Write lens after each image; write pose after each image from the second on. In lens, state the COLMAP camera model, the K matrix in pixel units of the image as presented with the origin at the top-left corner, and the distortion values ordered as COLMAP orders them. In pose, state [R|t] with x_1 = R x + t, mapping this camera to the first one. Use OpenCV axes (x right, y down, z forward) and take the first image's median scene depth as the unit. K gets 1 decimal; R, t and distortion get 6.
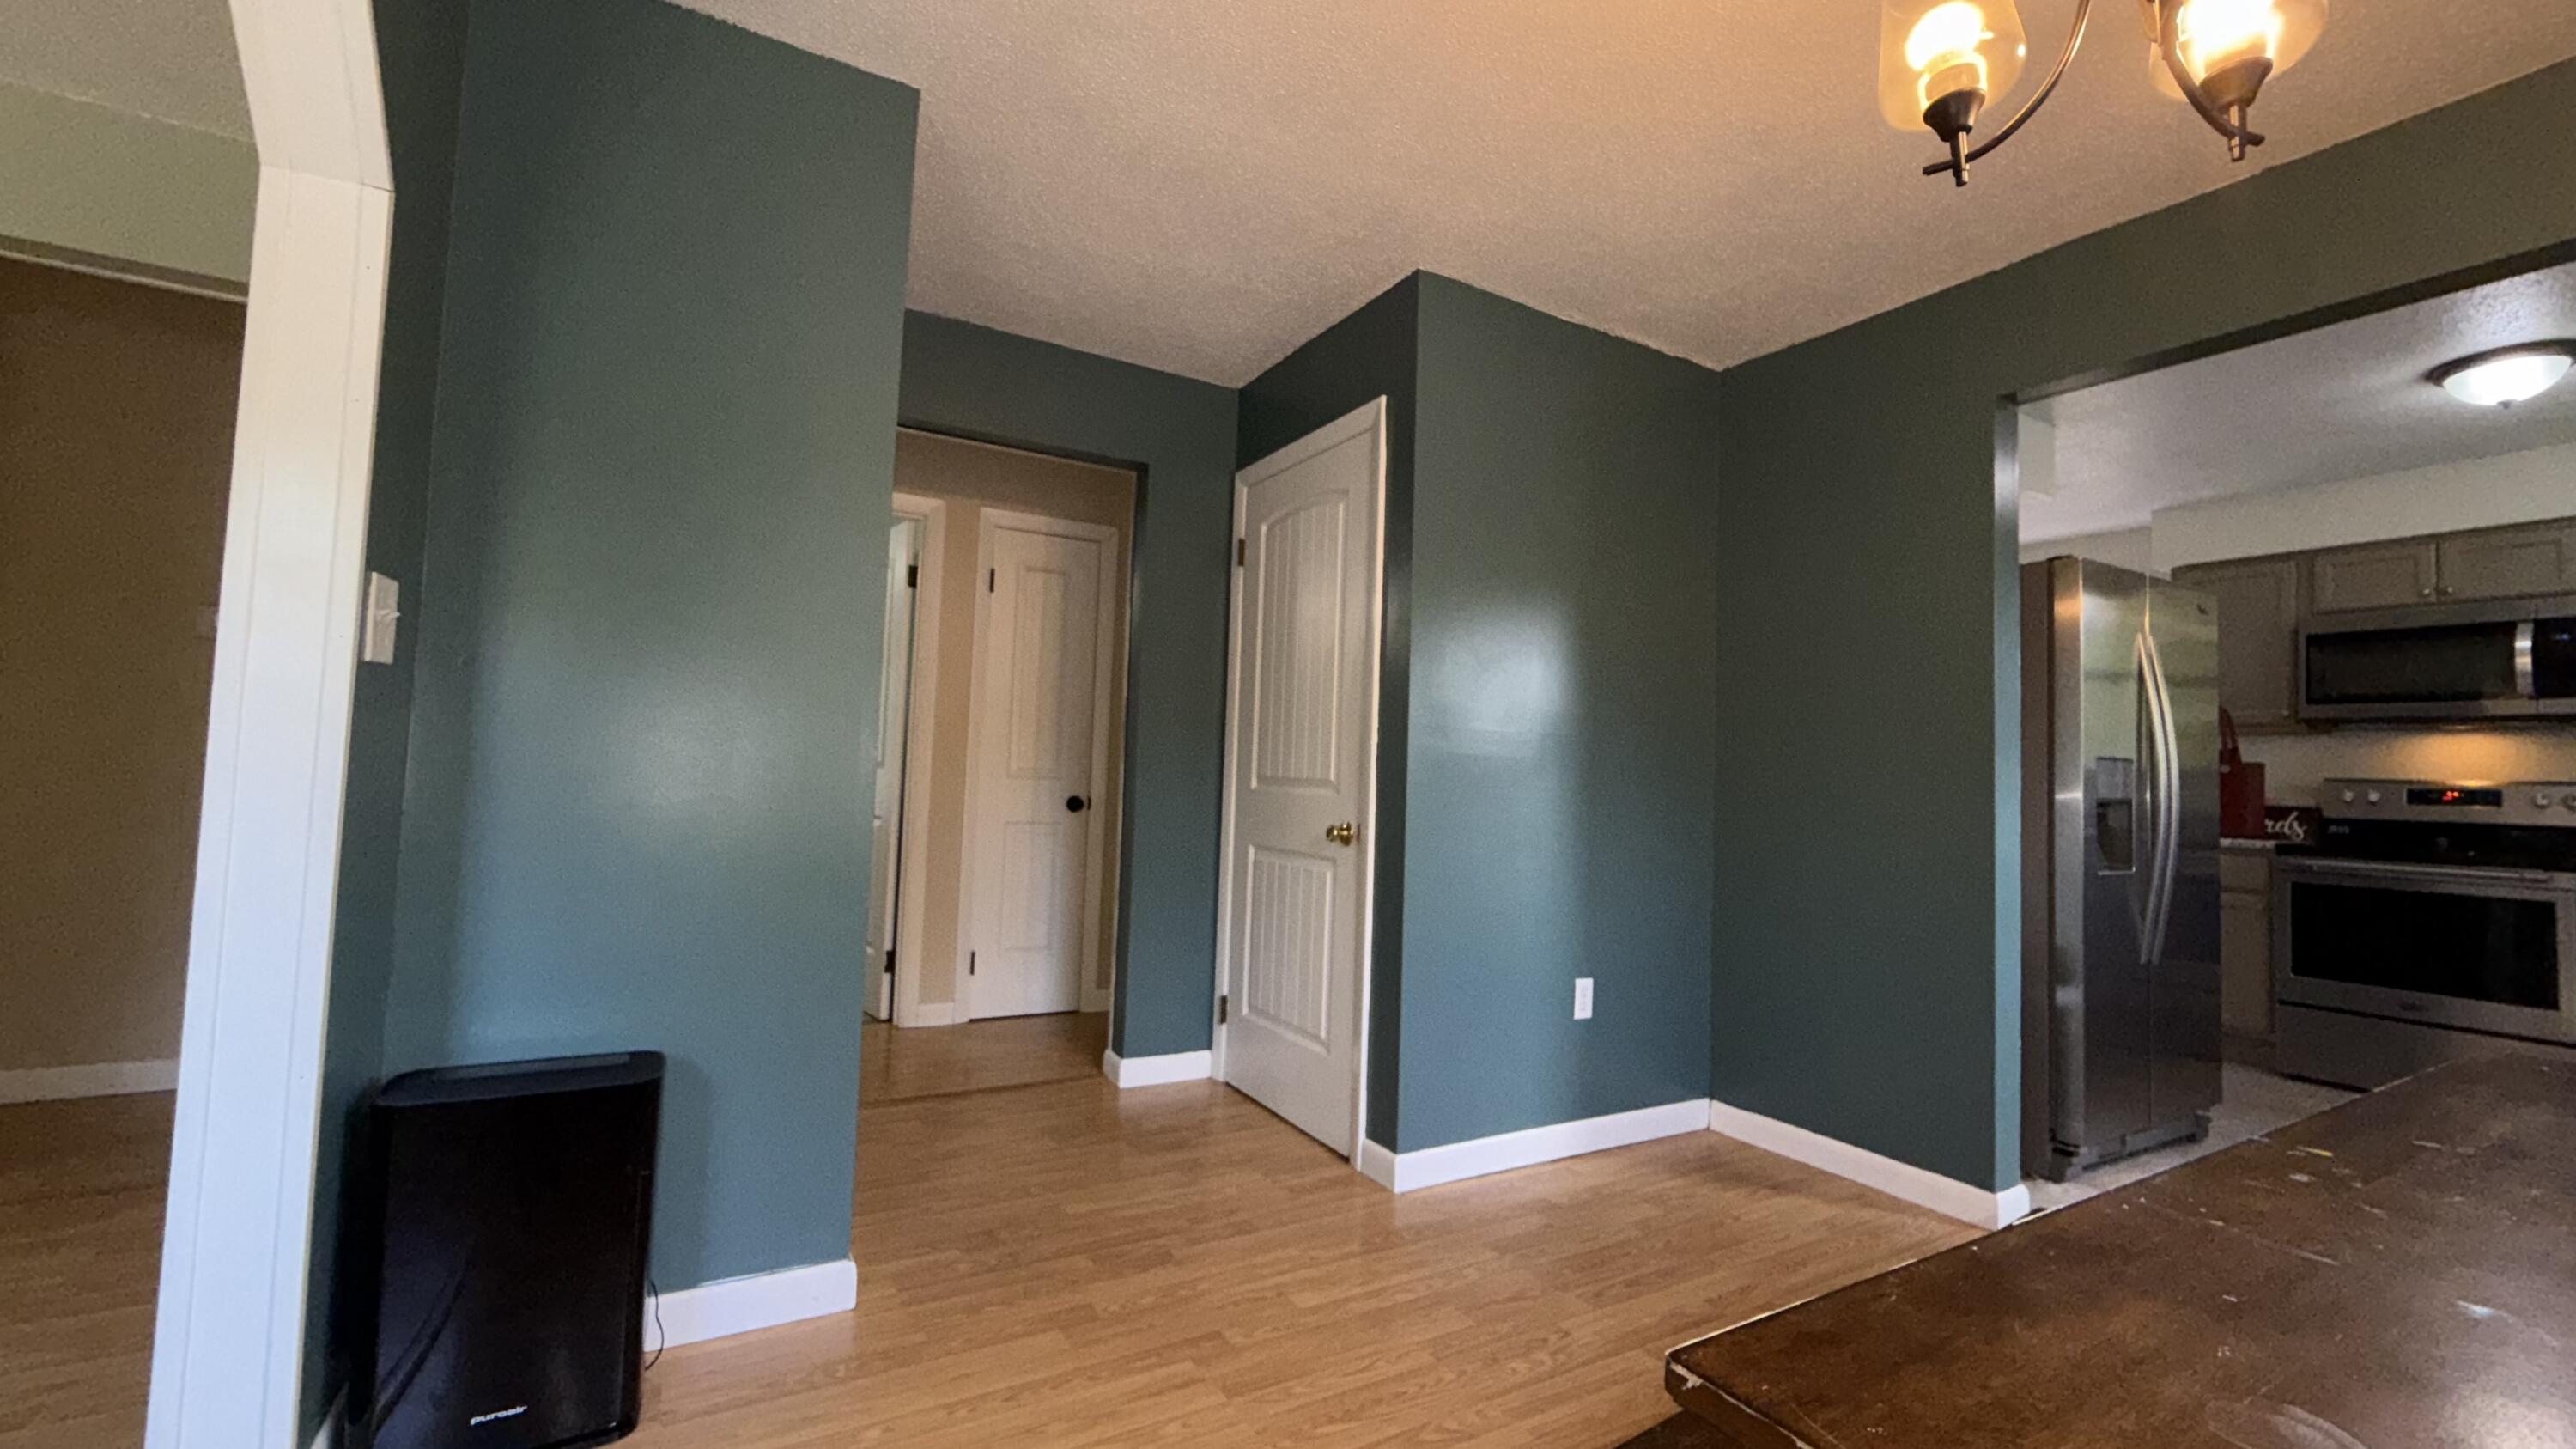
lens RADIAL K [[1028.8, 0, 1288.9], [0, 1028.8, 730.7], [0, 0, 1]] dist [0.001641, -0.000151]
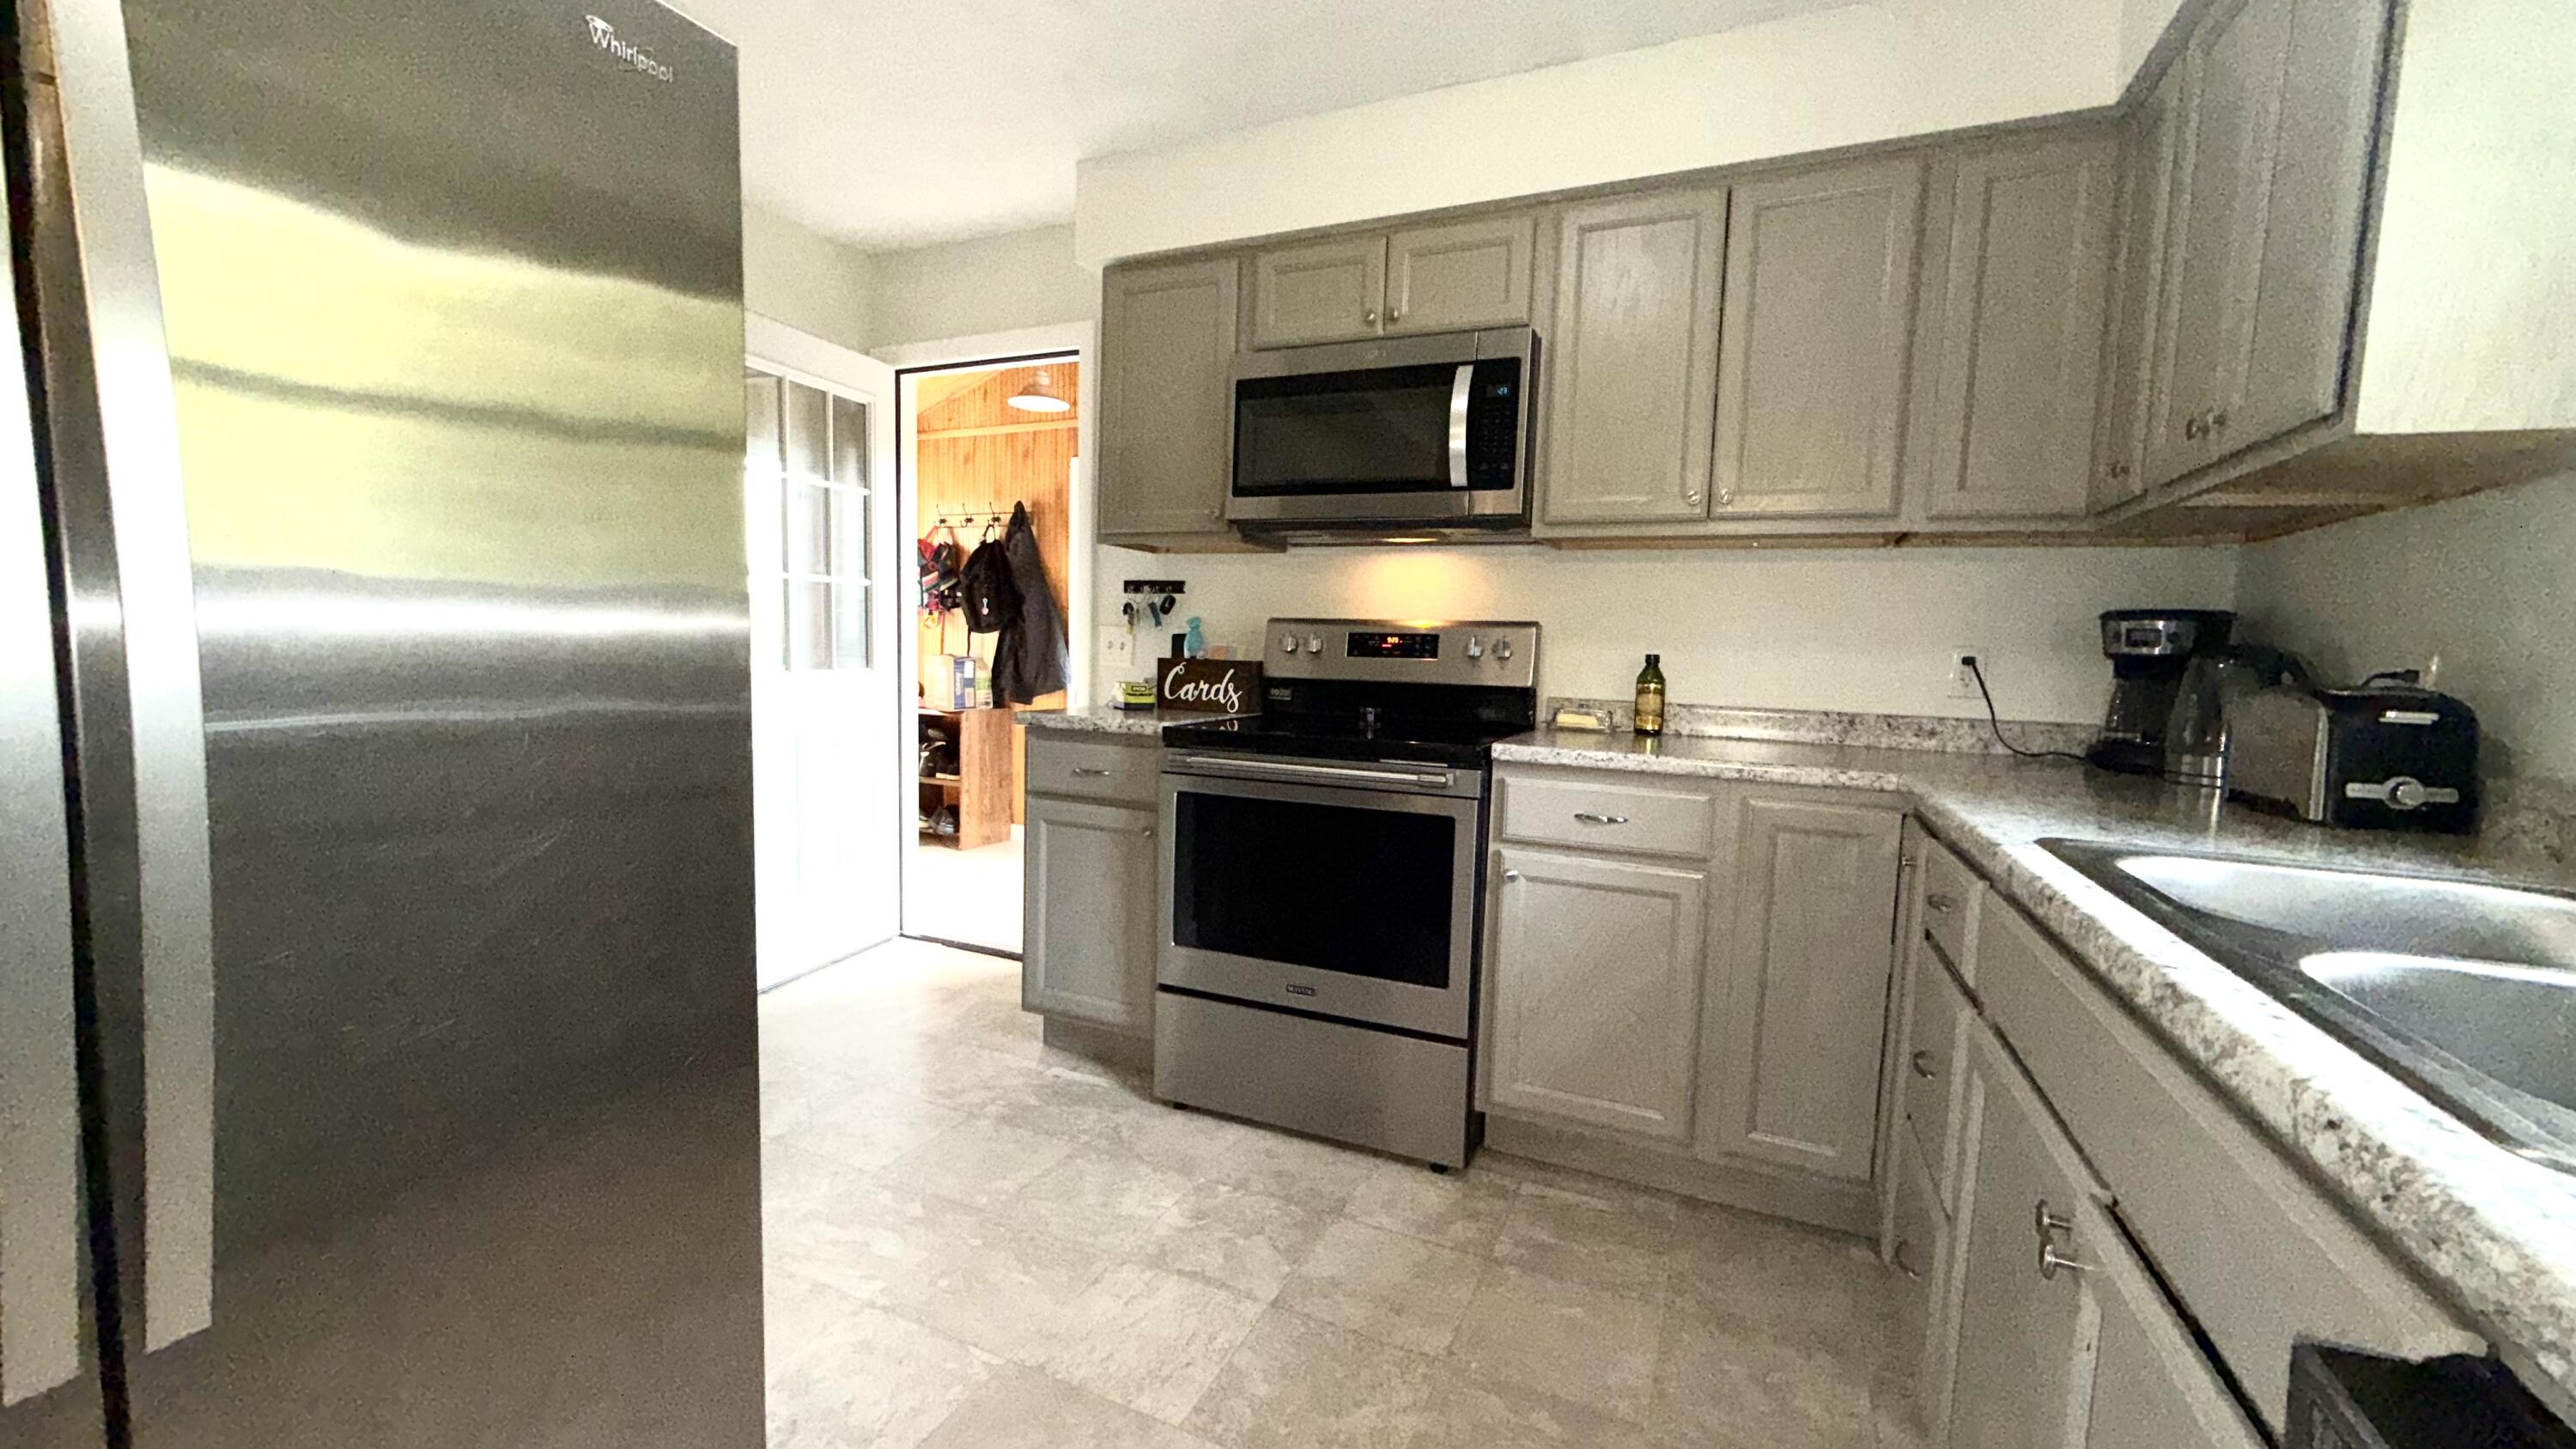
lens RADIAL K [[1028.8, 0, 1287.8], [0, 1028.8, 722.7], [0, 0, 1]] dist [0.001641, -0.000151]
pose [[0.822494, -0.059168, 0.565687, 0.680030], [-0.025044, 0.989842, 0.139946, 0.022158], [-0.568222, -0.129272, 0.812658, 0.480563]]
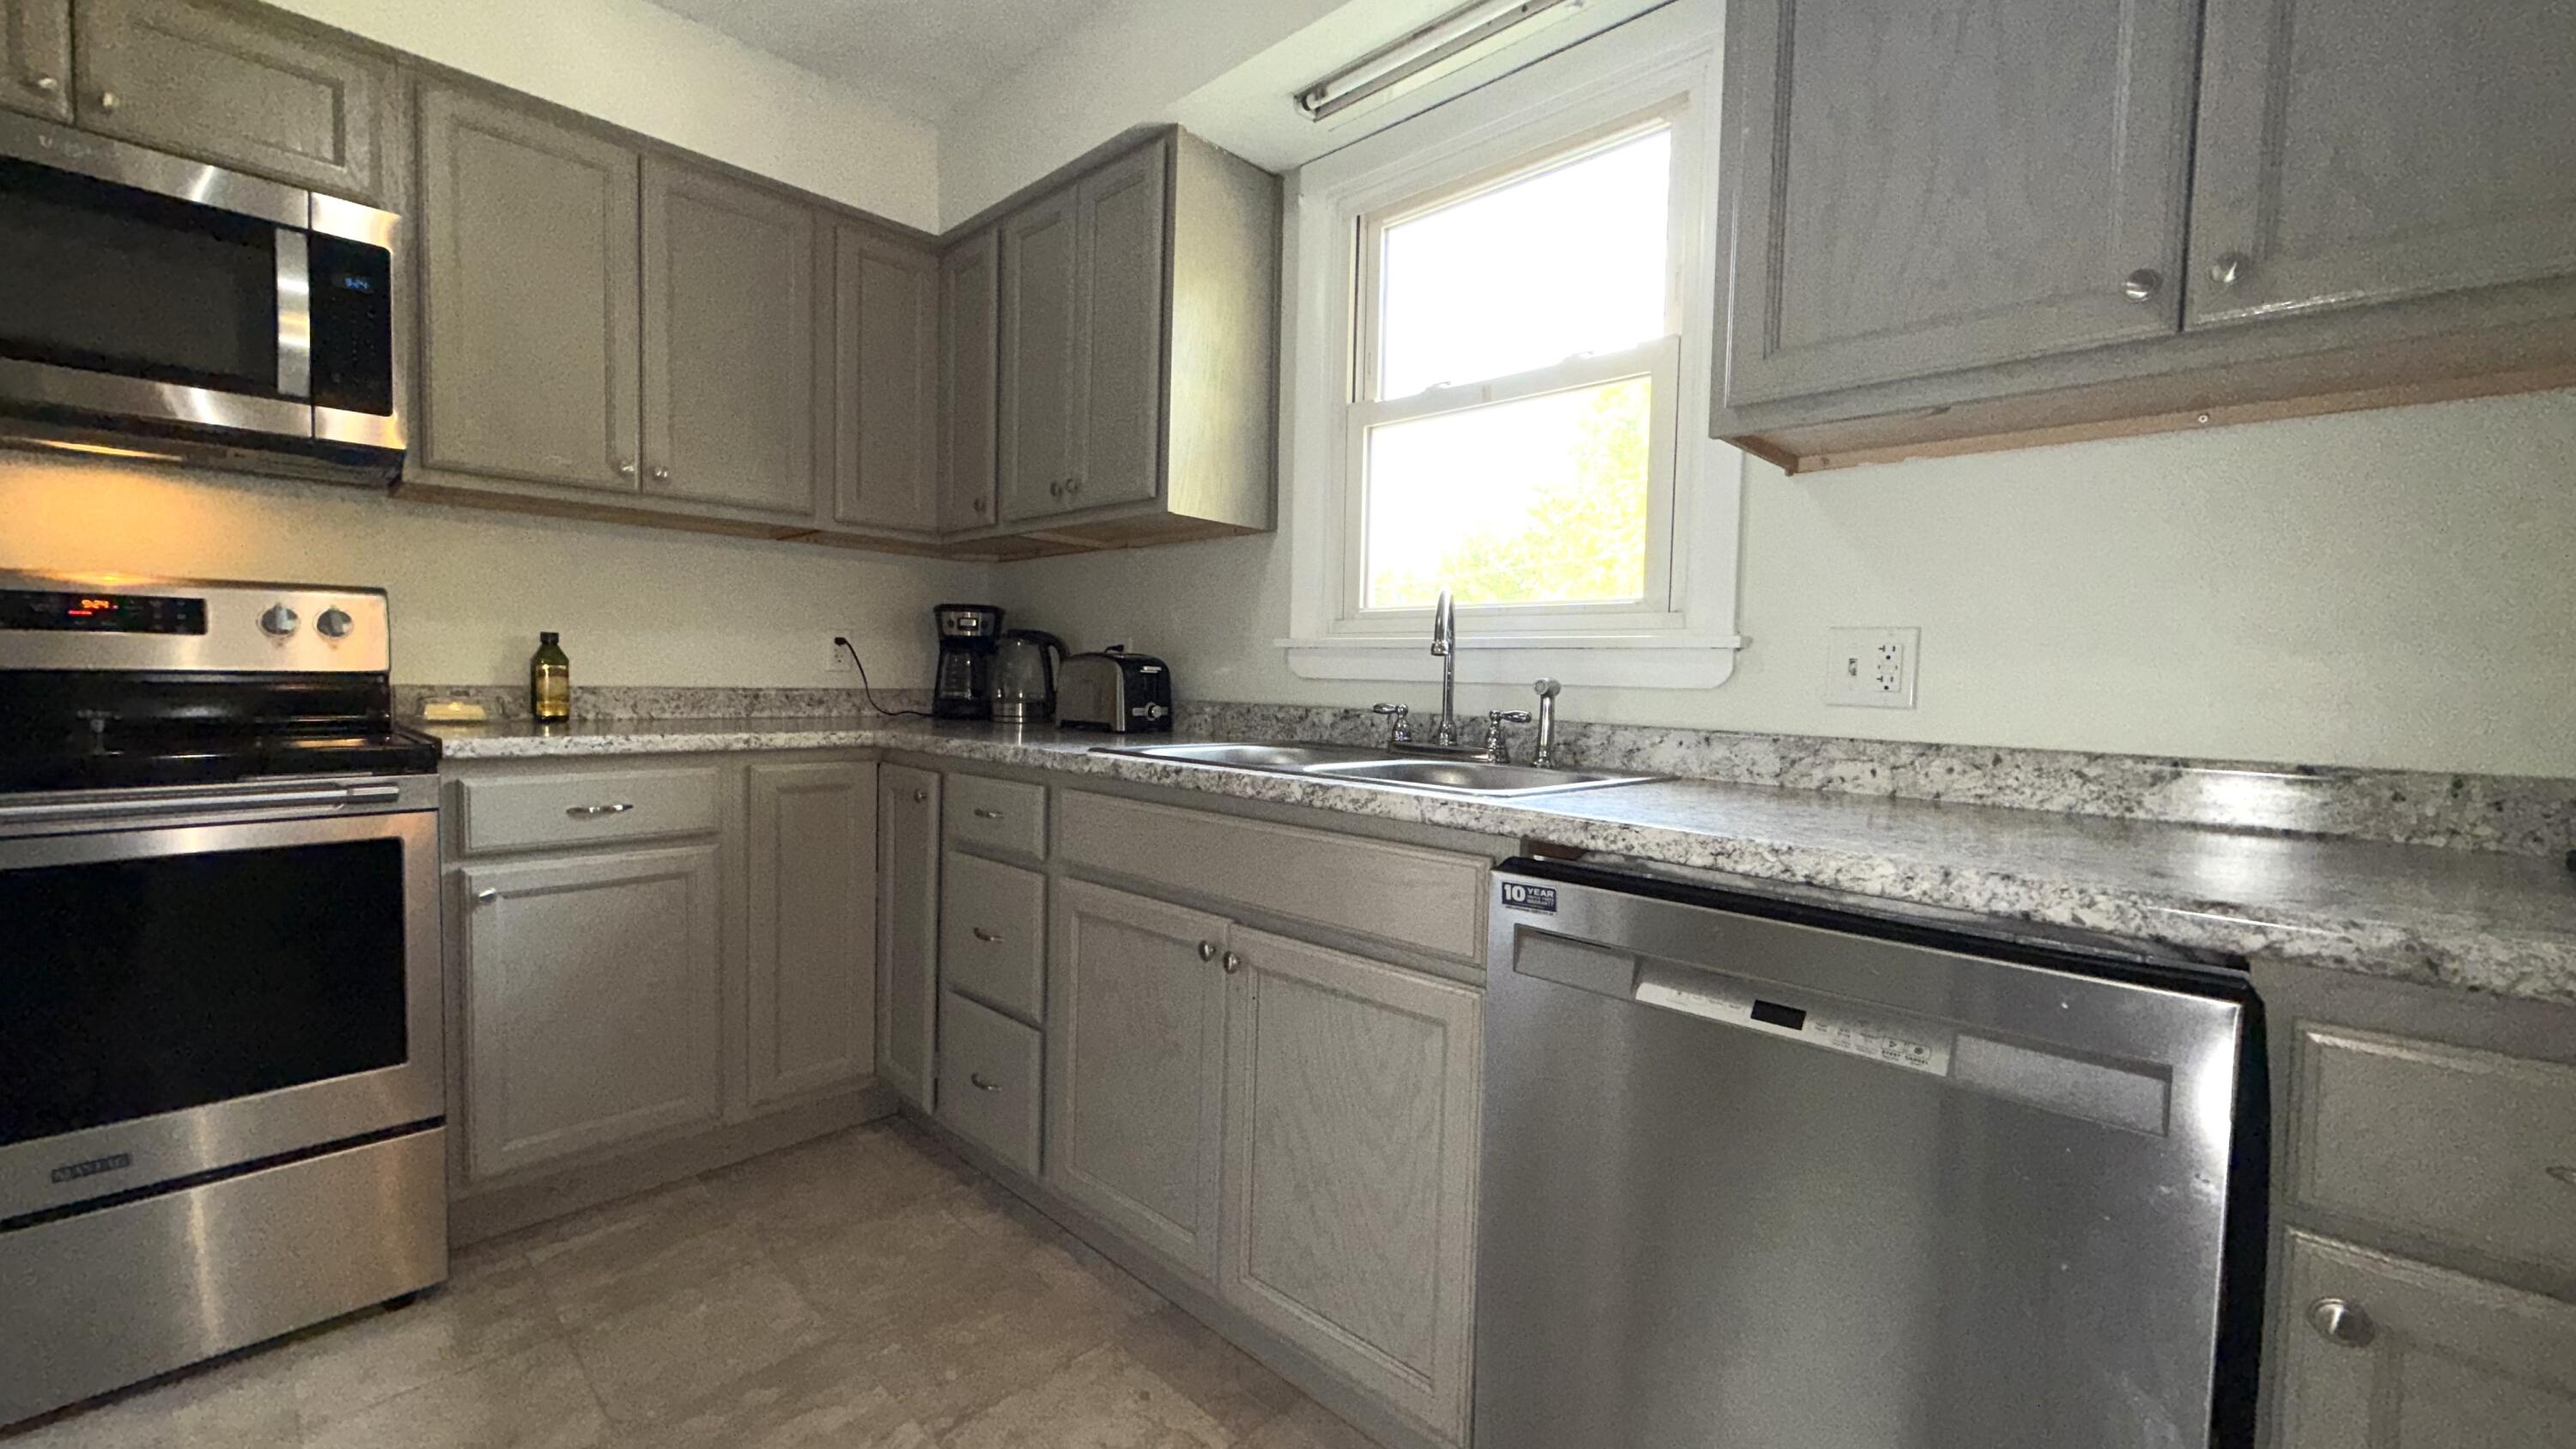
lens RADIAL K [[1028.8, 0, 1288.1], [0, 1028.8, 721.0], [0, 0, 1]] dist [0.001641, -0.000151]
pose [[-0.273018, -0.089733, 0.957815, 0.568549], [-0.080397, 0.994285, 0.070233, 0.038728], [-0.958644, -0.057830, -0.278672, 0.630633]]
